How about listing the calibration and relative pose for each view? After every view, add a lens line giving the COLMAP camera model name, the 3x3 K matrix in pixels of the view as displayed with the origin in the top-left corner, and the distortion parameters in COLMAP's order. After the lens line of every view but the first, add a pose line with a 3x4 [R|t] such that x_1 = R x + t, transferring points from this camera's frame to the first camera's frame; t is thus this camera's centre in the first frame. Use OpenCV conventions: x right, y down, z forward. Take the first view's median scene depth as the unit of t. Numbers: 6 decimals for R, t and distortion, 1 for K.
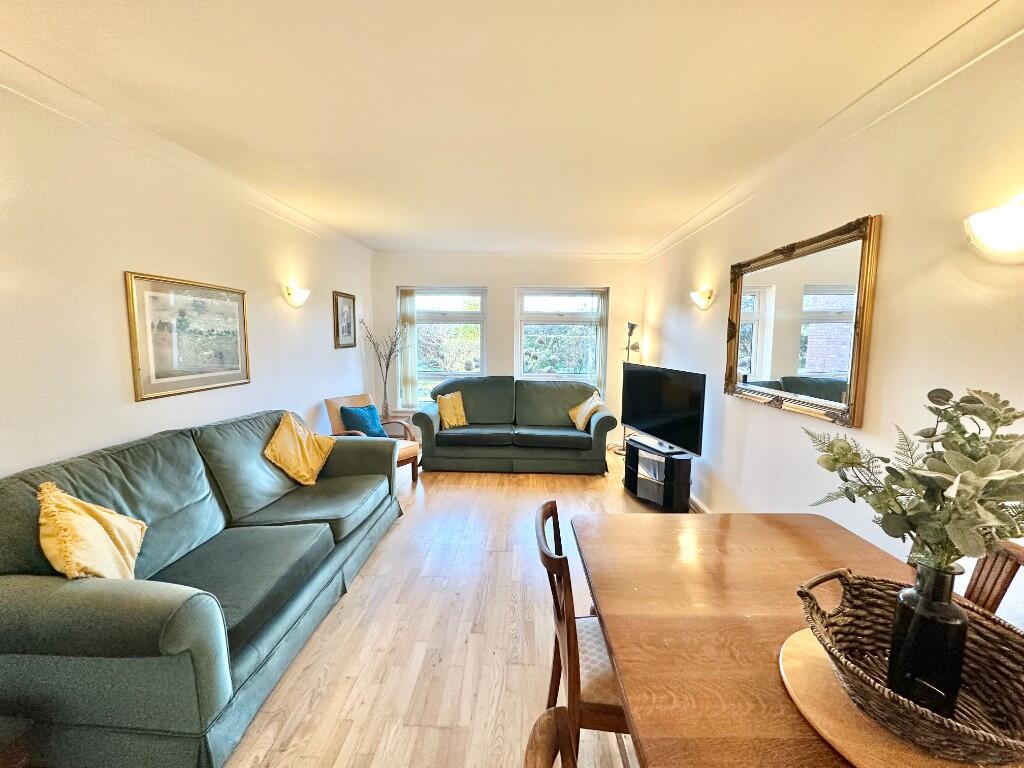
lens RADIAL K [[406.3, 0, 512.7], [0, 406.3, 383.4], [0, 0, 1]] dist [-0.004185, 0.000134]
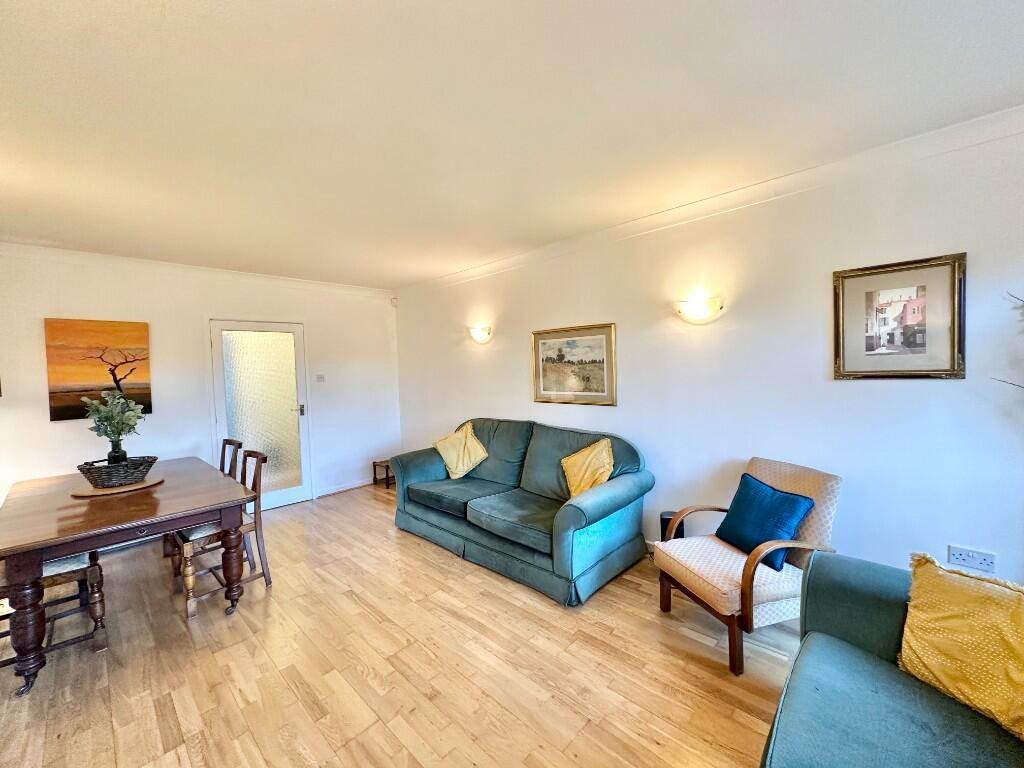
lens RADIAL K [[406.3, 0, 512.7], [0, 406.3, 383.4], [0, 0, 1]] dist [-0.004185, 0.000134]
pose [[-0.657708, 0.043952, -0.751990, 0.417736], [-0.059713, 0.992113, 0.110213, -0.196648], [0.750903, 0.117391, -0.649896, 1.770615]]
